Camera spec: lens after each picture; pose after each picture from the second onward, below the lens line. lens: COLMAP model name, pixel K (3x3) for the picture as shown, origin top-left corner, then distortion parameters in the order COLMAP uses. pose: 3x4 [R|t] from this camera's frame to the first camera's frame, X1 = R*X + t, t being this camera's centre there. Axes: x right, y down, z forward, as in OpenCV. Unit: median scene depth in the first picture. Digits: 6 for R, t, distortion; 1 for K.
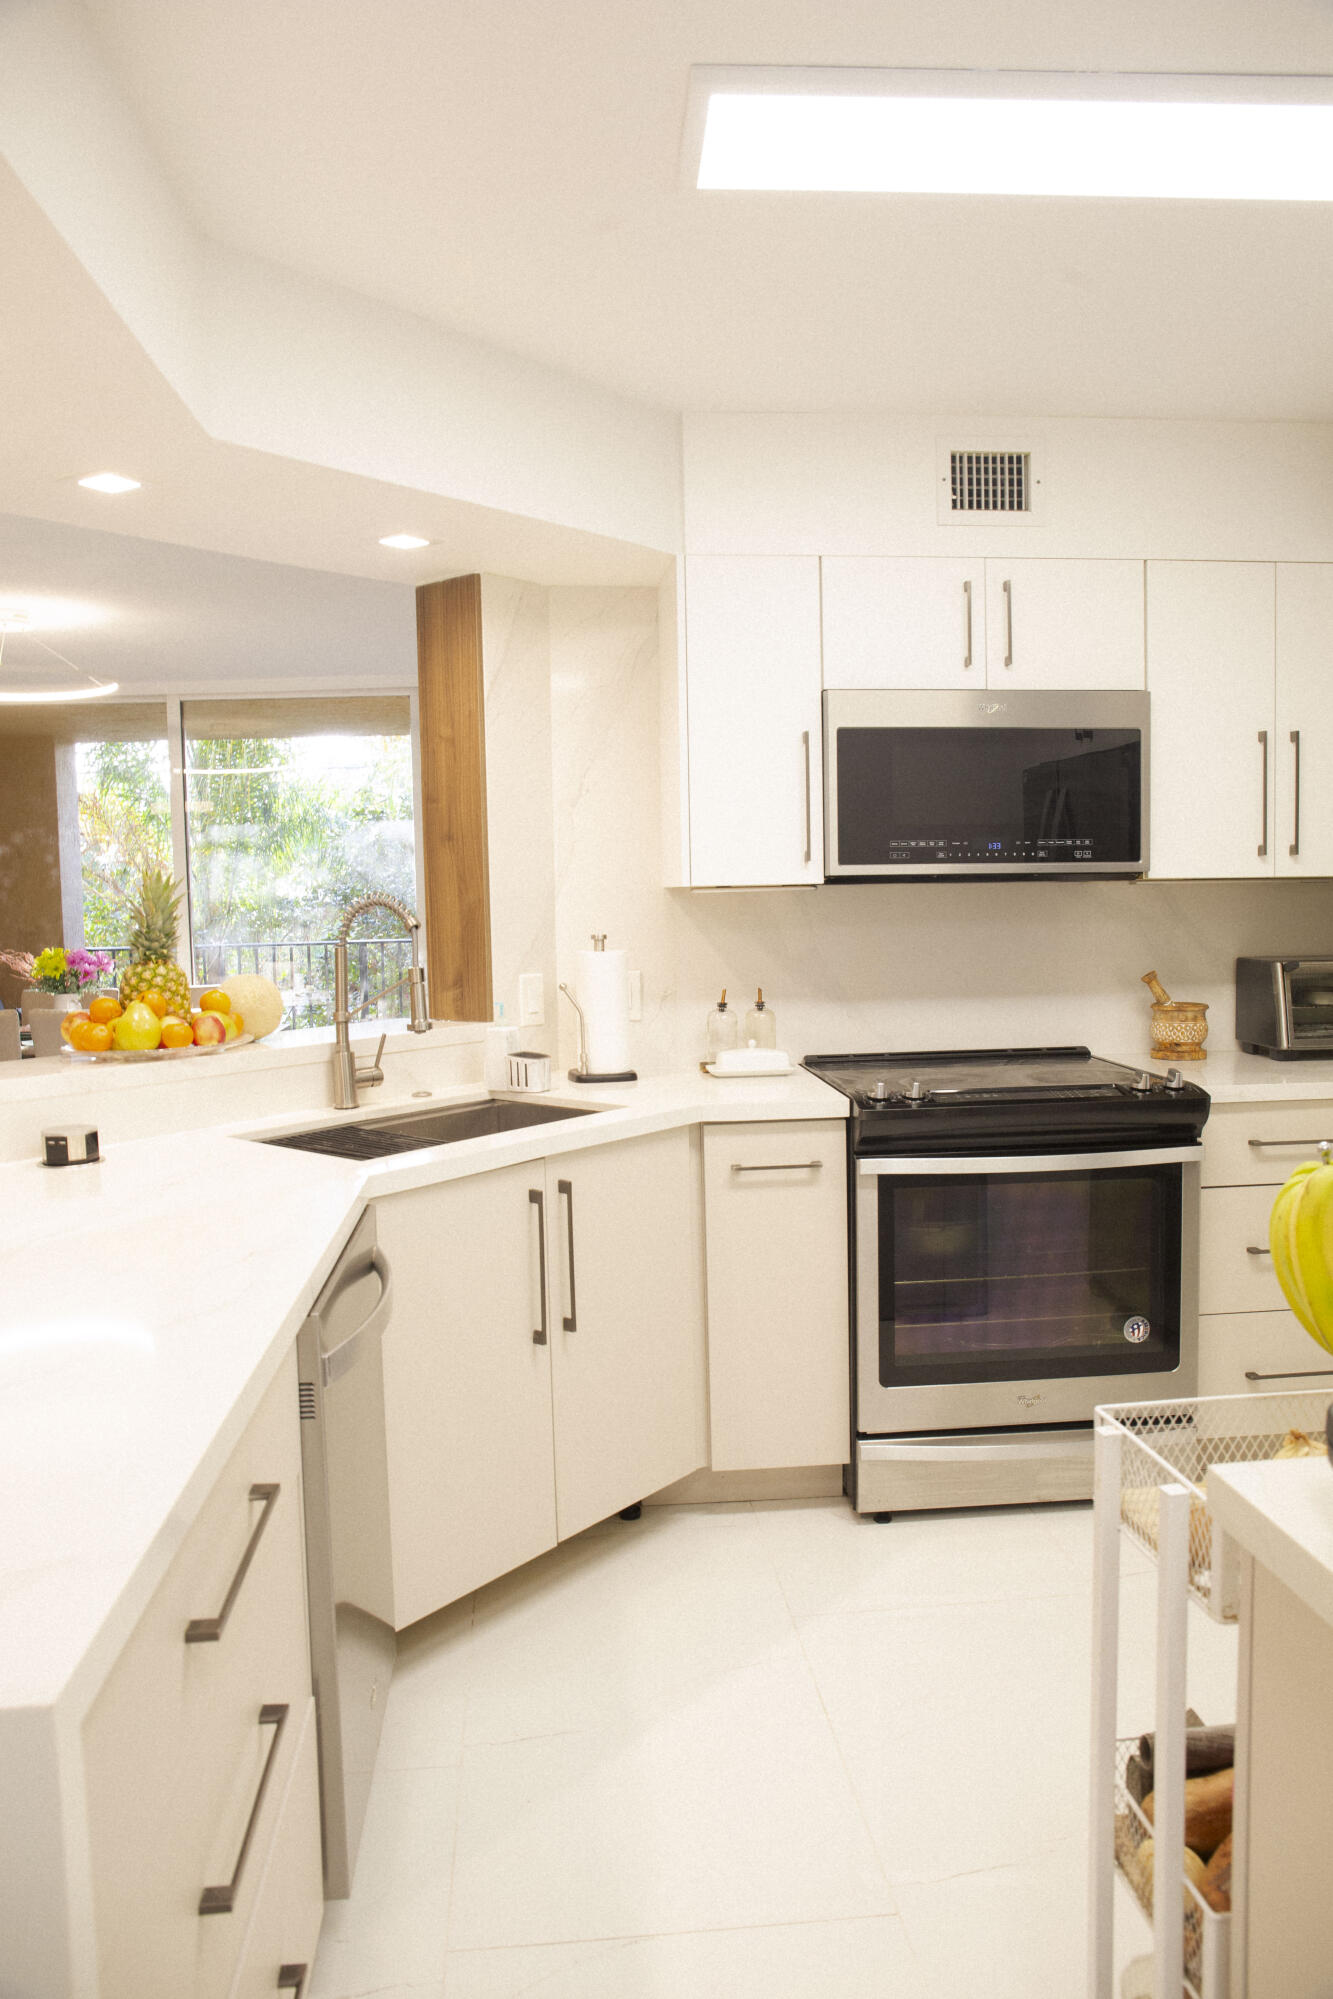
lens RADIAL K [[1429.4, 0, 670.4], [0, 1429.4, 1003.1], [0, 0, 1]] dist [-0.098958, 0.087382]
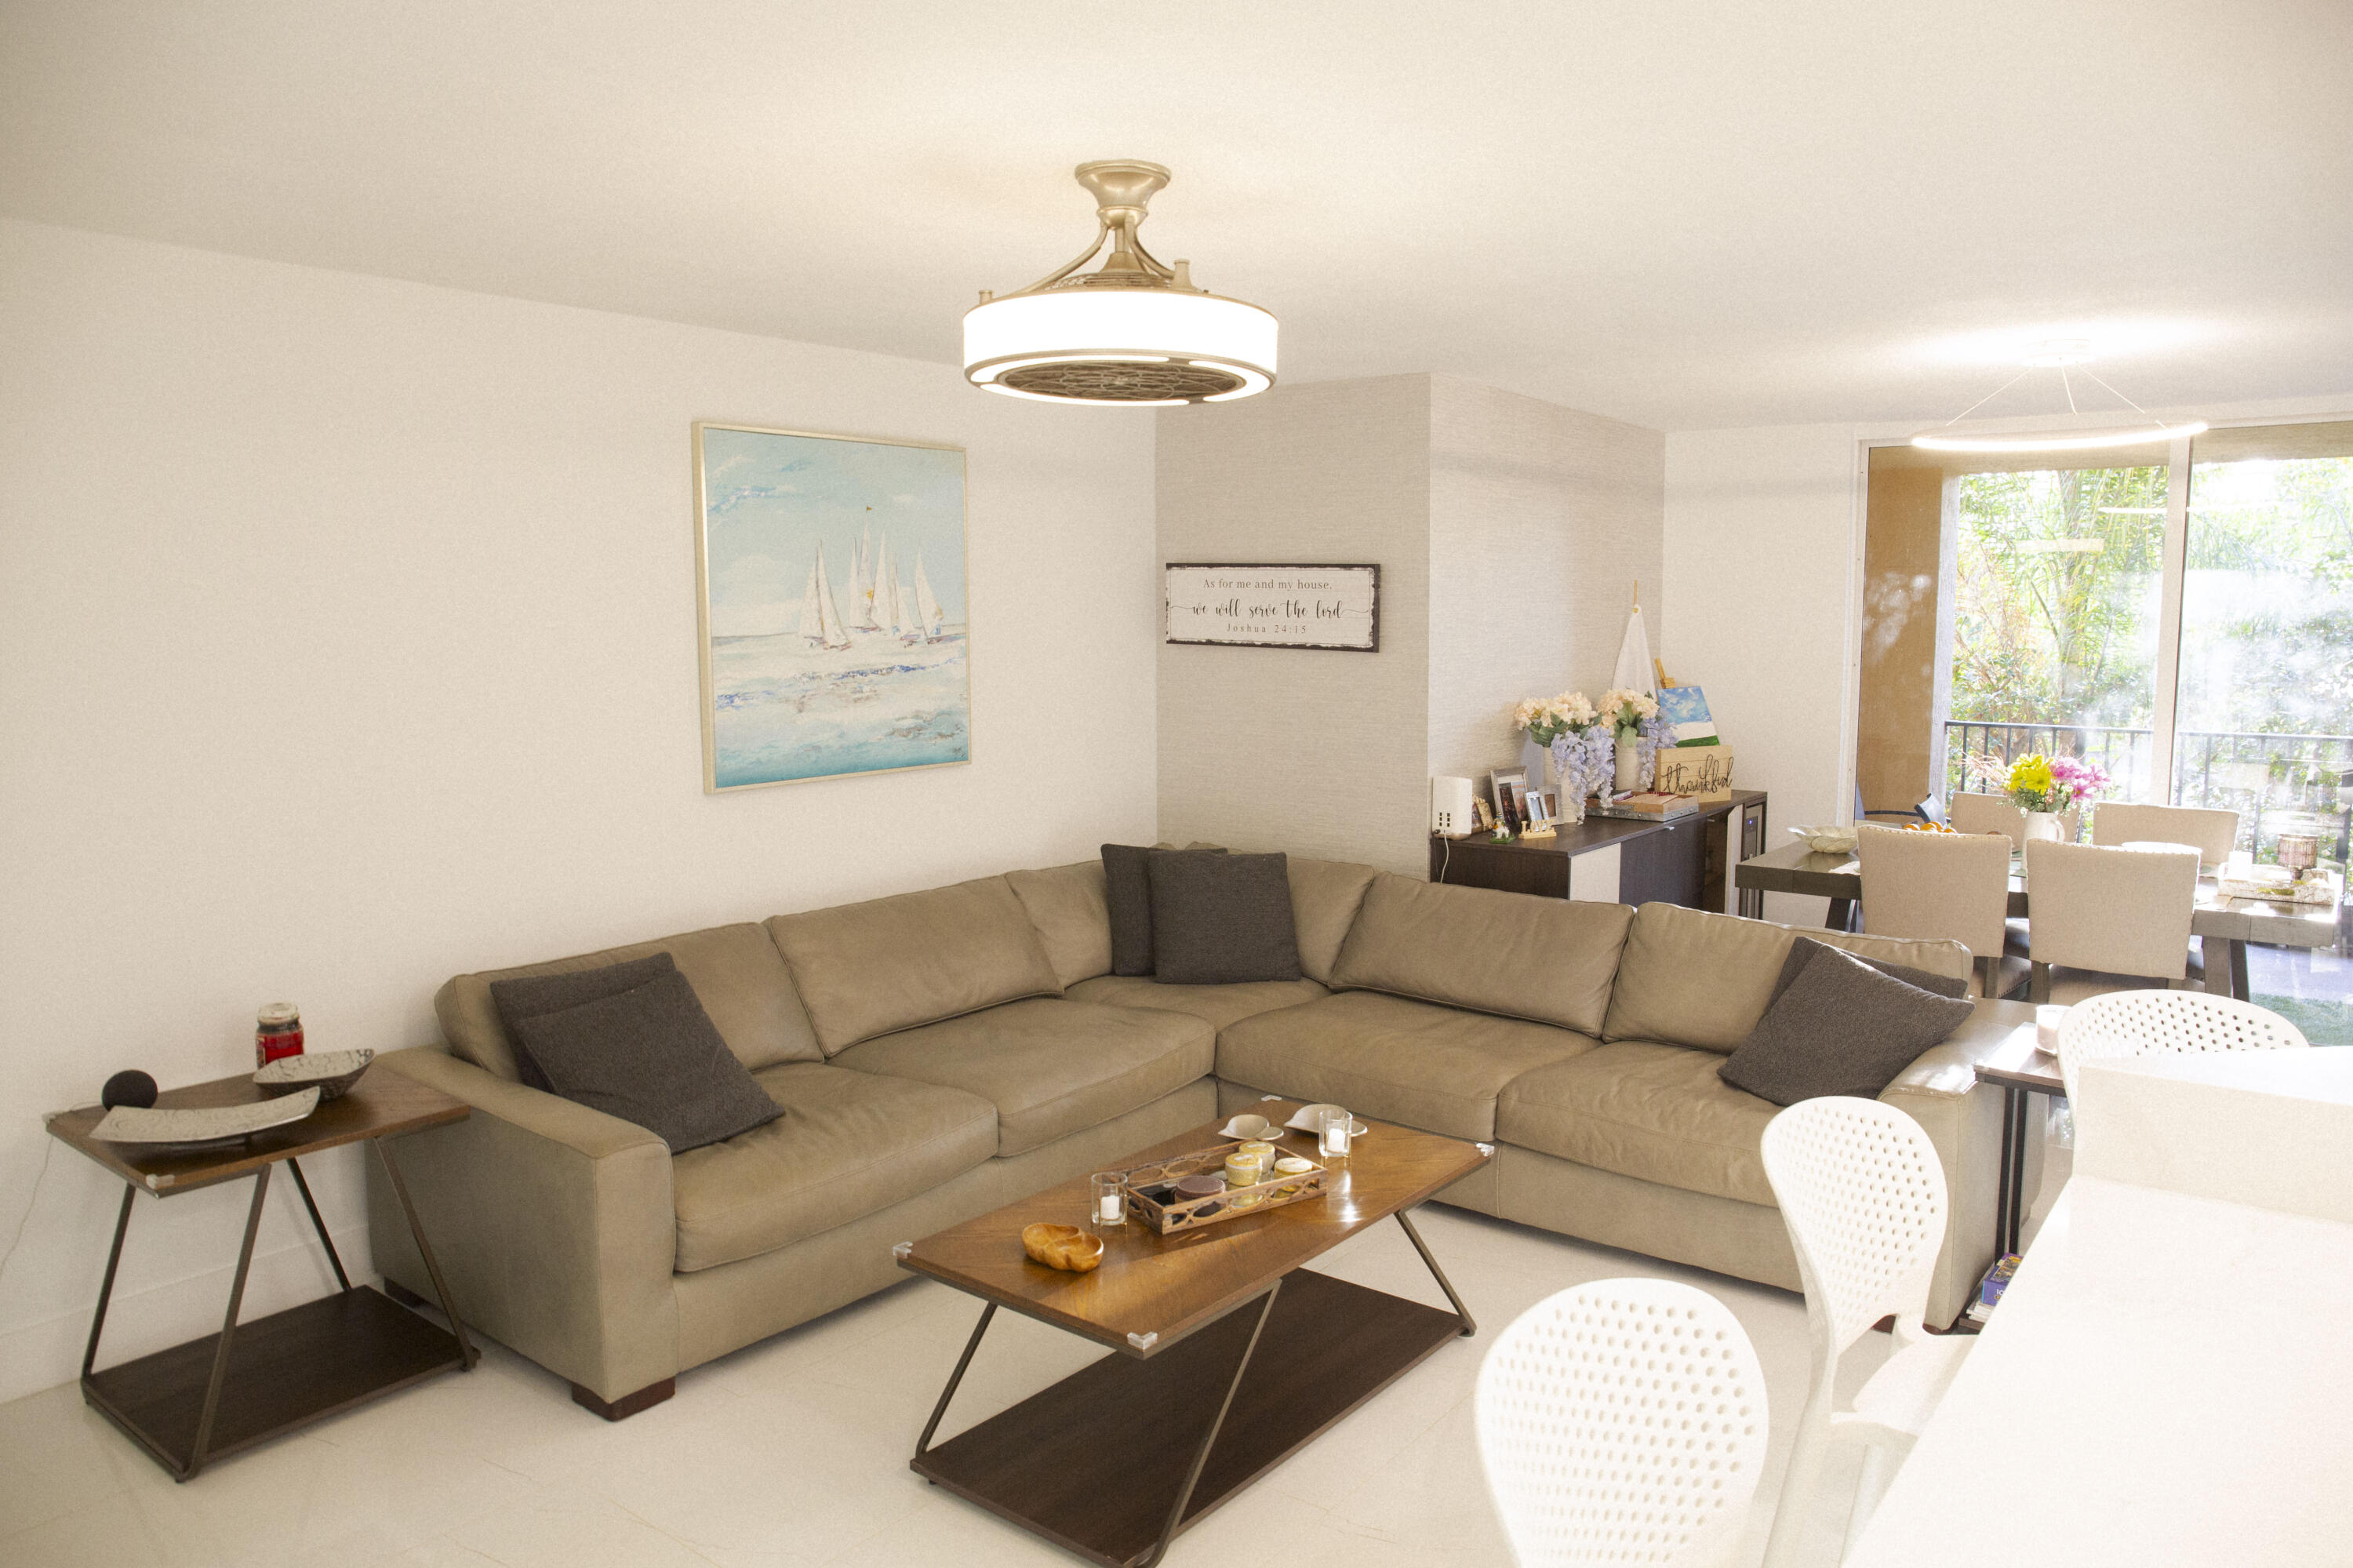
lens RADIAL K [[1602.8, 0, 1176.0], [0, 1602.8, 793.0], [0, 0, 1]] dist [-0.109036, 0.083724]
pose [[0.729919, 0.099577, -0.676242, -0.356128], [-0.072403, 0.995029, 0.068369, -0.079362], [0.679688, -0.000942, 0.733501, 0.022685]]
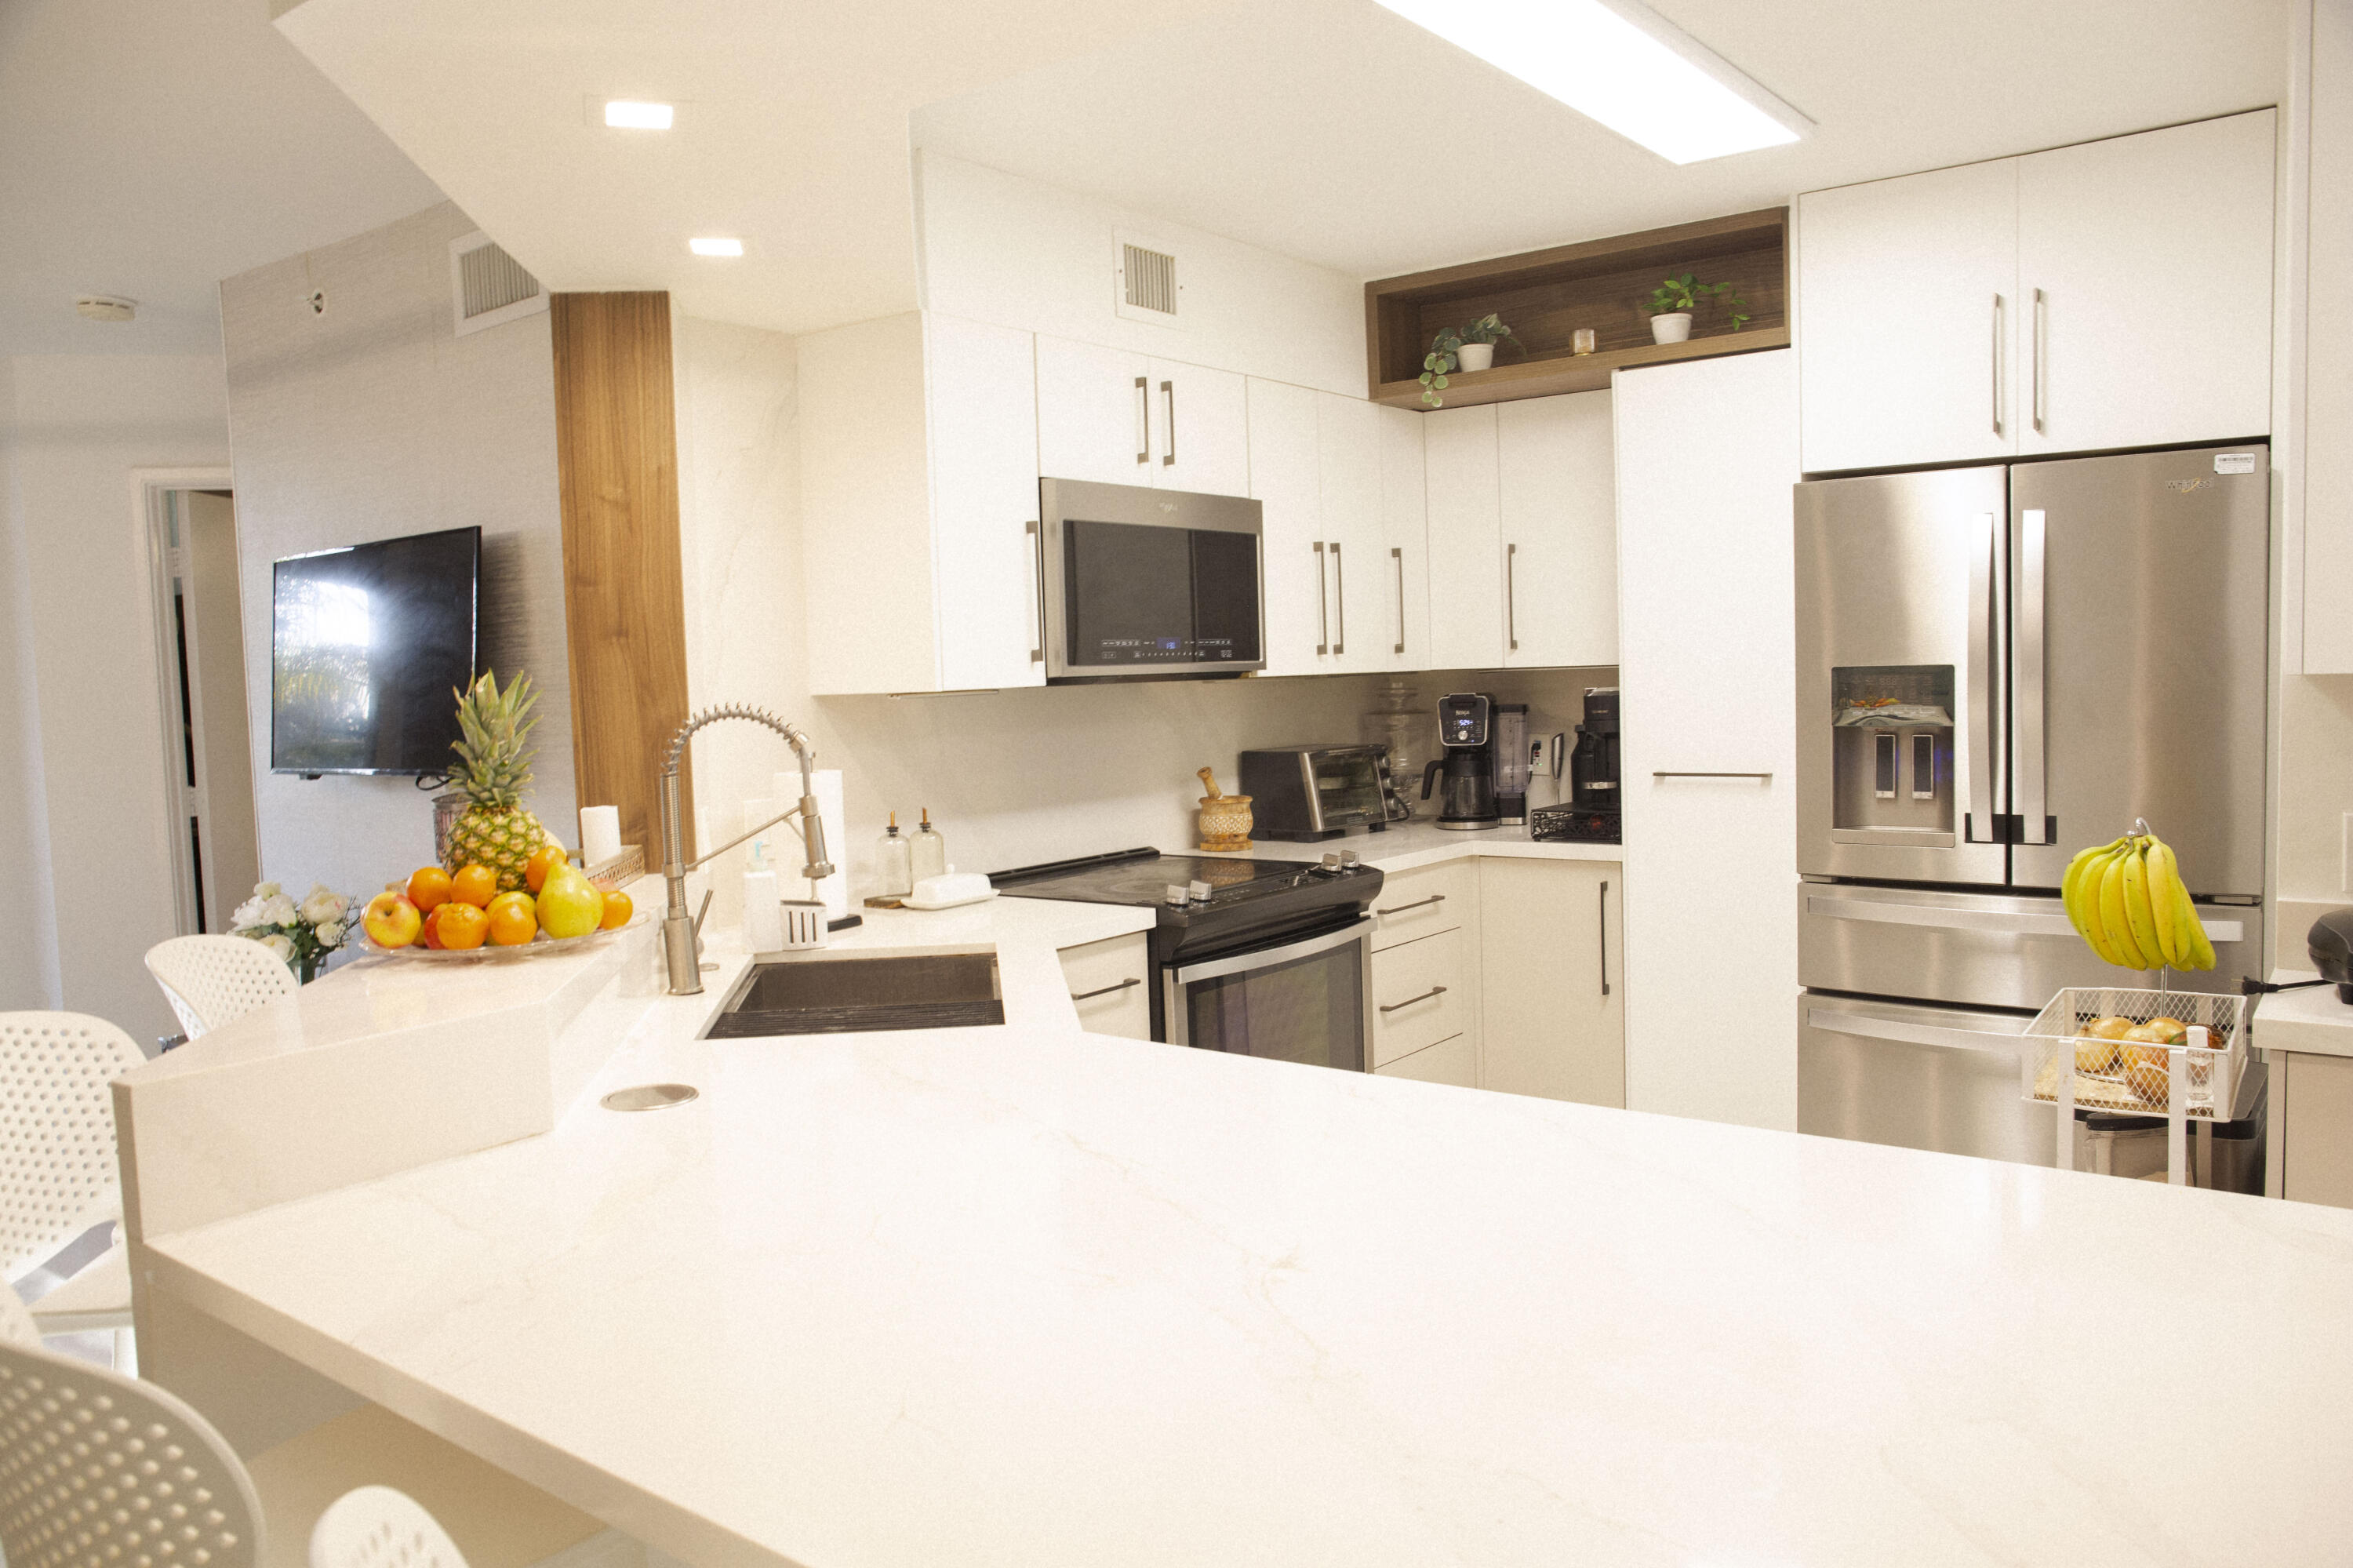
lens RADIAL K [[1682.6, 0, 1181.9], [0, 1682.6, 784.3], [0, 0, 1]] dist [-0.098958, 0.087382]
pose [[0.680082, -0.053889, 0.731153, -0.637324], [0.077227, 0.997012, 0.001651, -0.015208], [-0.729057, 0.055342, 0.682212, 0.197491]]
